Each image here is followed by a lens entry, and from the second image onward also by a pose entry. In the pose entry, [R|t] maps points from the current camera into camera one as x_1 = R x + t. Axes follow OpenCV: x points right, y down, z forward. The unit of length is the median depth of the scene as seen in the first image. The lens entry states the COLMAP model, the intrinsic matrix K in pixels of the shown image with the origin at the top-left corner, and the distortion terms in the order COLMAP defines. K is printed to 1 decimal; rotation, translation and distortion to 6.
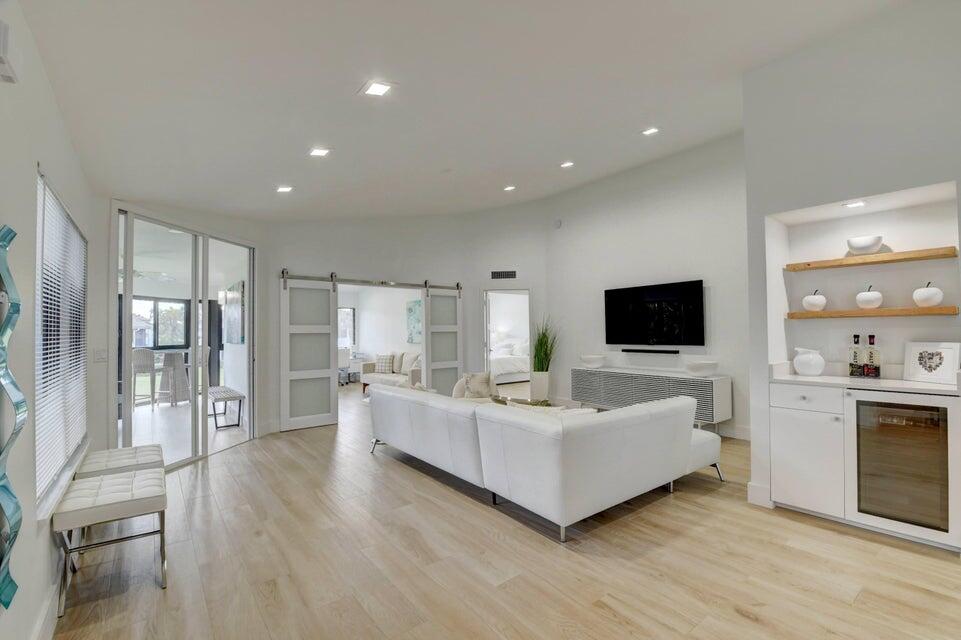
lens RADIAL K [[423.1, 0, 480.7], [0, 423.1, 323.3], [0, 0, 1]] dist [0.013702, -0.023612]
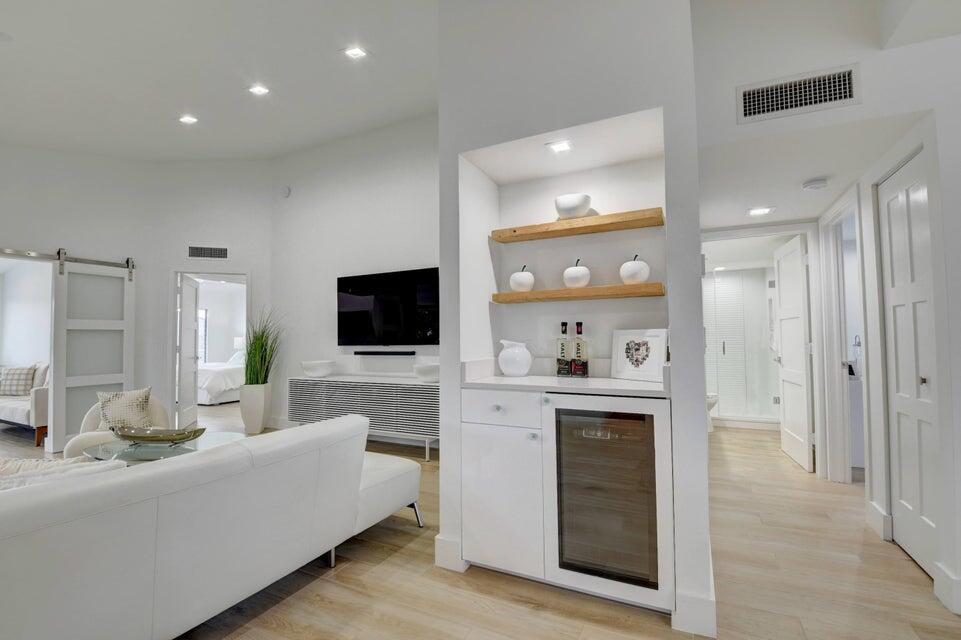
lens RADIAL K [[423.1, 0, 480.7], [0, 423.1, 323.3], [0, 0, 1]] dist [0.013702, -0.023612]
pose [[0.904500, 0.016737, 0.426144, 0.387200], [-0.007785, 0.999711, -0.022741, 0.045310], [-0.426402, 0.017252, 0.904369, 0.329411]]
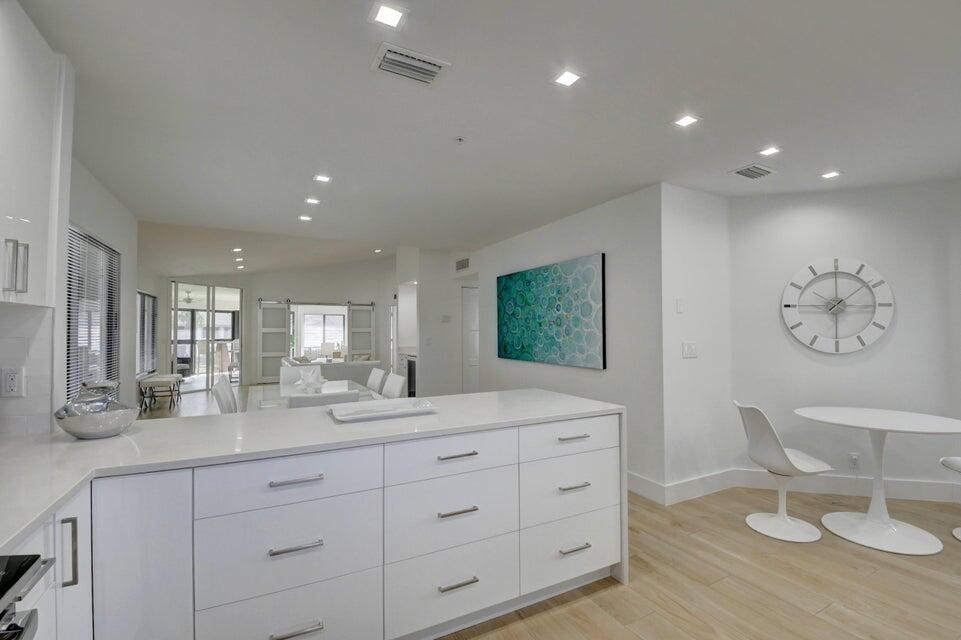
lens RADIAL K [[425.9, 0, 482.2], [0, 425.9, 324.2], [0, 0, 1]] dist [-0.000498, -0.015827]
pose [[0.983991, 0.004422, -0.178162, 1.467803], [-0.004178, 0.999990, 0.001744, -0.032681], [0.178168, -0.000971, 0.984000, -1.187921]]
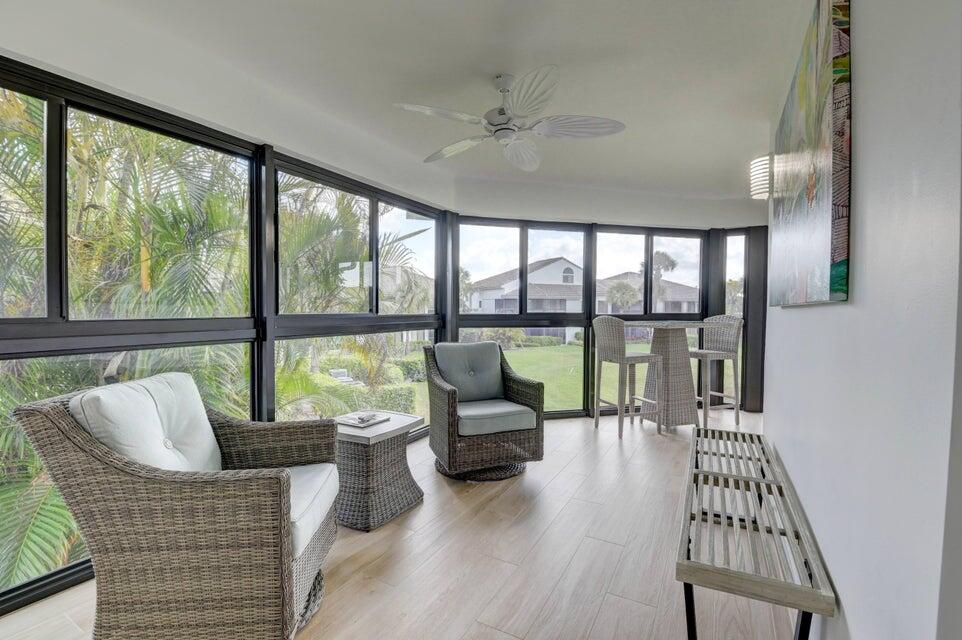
lens RADIAL K [[423.6, 0, 481.2], [0, 423.6, 323.3], [0, 0, 1]] dist [0.013702, -0.023612]
pose [[0.385937, 0.039855, -0.921664, -0.827521], [0.011322, 0.998786, 0.047931, 0.090661], [0.922456, -0.028934, 0.385017, 1.444226]]
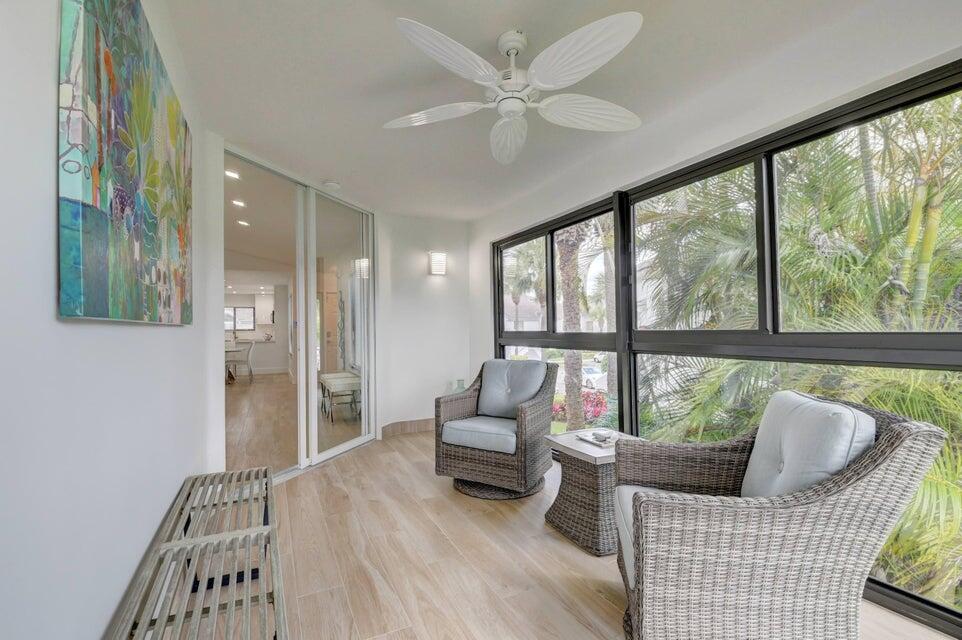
lens RADIAL K [[423.6, 0, 481.2], [0, 423.6, 323.3], [0, 0, 1]] dist [0.013702, -0.023612]
pose [[-0.977242, 0.028239, 0.210237, -1.474612], [0.020682, 0.999061, -0.038061, 0.116807], [-0.211115, -0.032847, -0.976909, 2.223353]]
